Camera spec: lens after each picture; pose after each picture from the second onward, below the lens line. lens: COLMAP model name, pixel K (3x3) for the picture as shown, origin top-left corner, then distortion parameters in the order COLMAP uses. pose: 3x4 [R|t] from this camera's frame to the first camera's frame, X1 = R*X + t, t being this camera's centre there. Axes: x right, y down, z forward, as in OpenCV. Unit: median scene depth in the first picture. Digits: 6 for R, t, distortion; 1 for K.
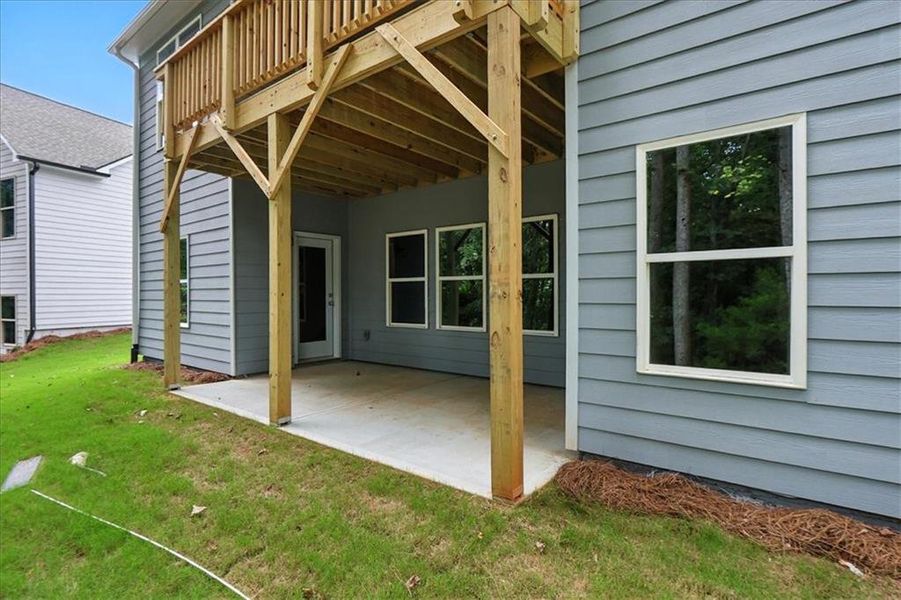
lens RADIAL K [[457.0, 0, 459.3], [0, 457.0, 298.3], [0, 0, 1]] dist [-0.010166, 0.000393]
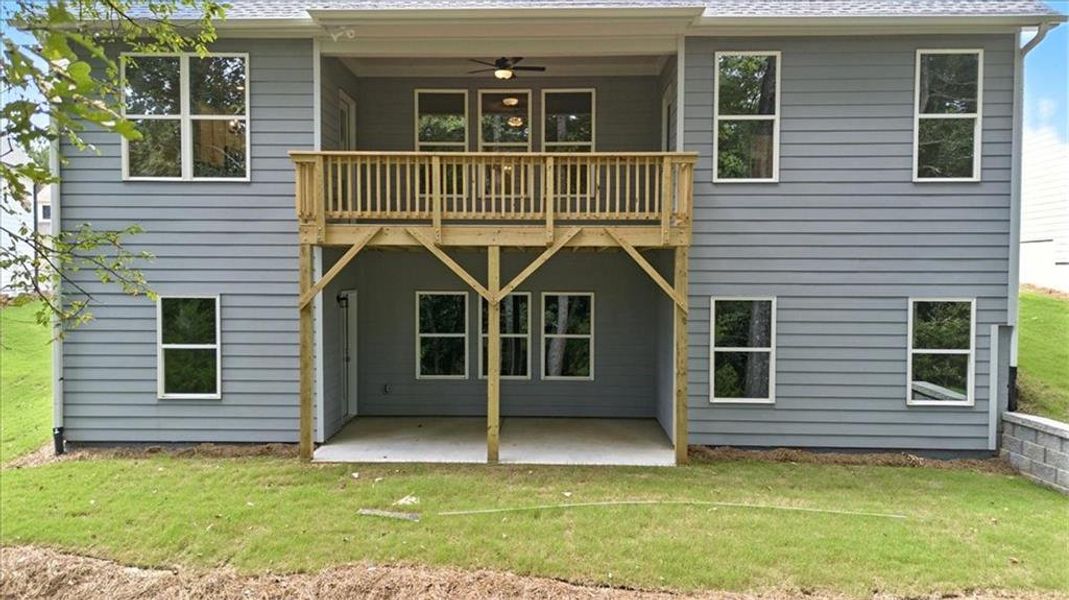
lens RADIAL K [[761.3, 0, 532.4], [0, 761.3, 298.5], [0, 0, 1]] dist [0.043707, -0.000760]
pose [[0.803566, -0.014768, 0.595032, -1.052257], [-0.002012, 0.999619, 0.027527, -0.184194], [-0.595212, -0.023317, 0.803231, -0.598153]]
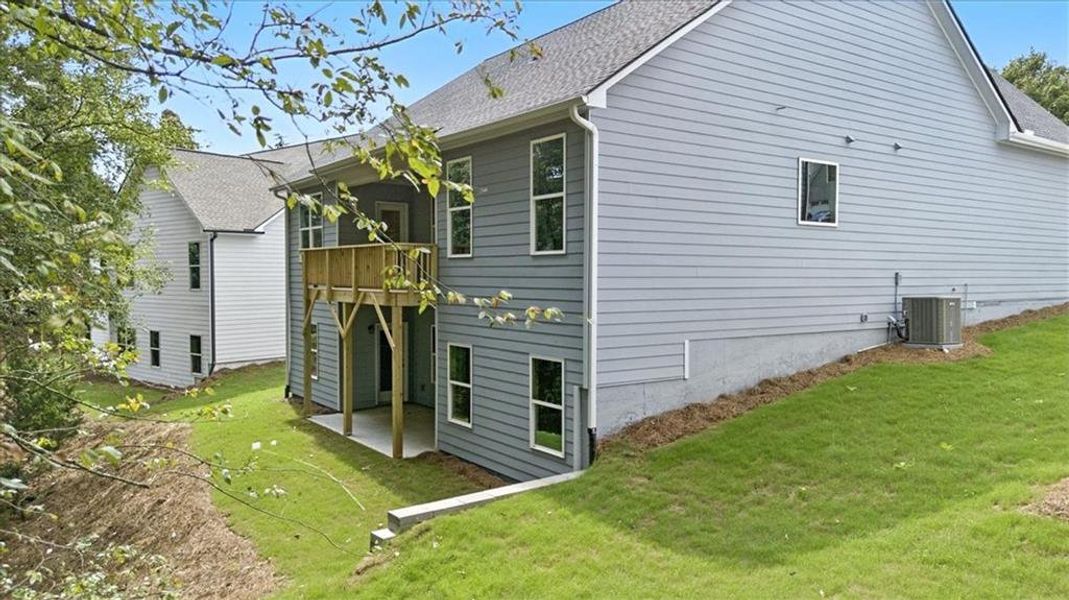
lens RADIAL K [[761.3, 0, 530.9], [0, 761.3, 296.8], [0, 0, 1]] dist [0.043707, -0.000760]
pose [[0.957464, 0.010952, -0.288346, 0.995406], [-0.004675, 0.999737, 0.022449, -0.319138], [0.288516, -0.020147, 0.957263, -1.502219]]
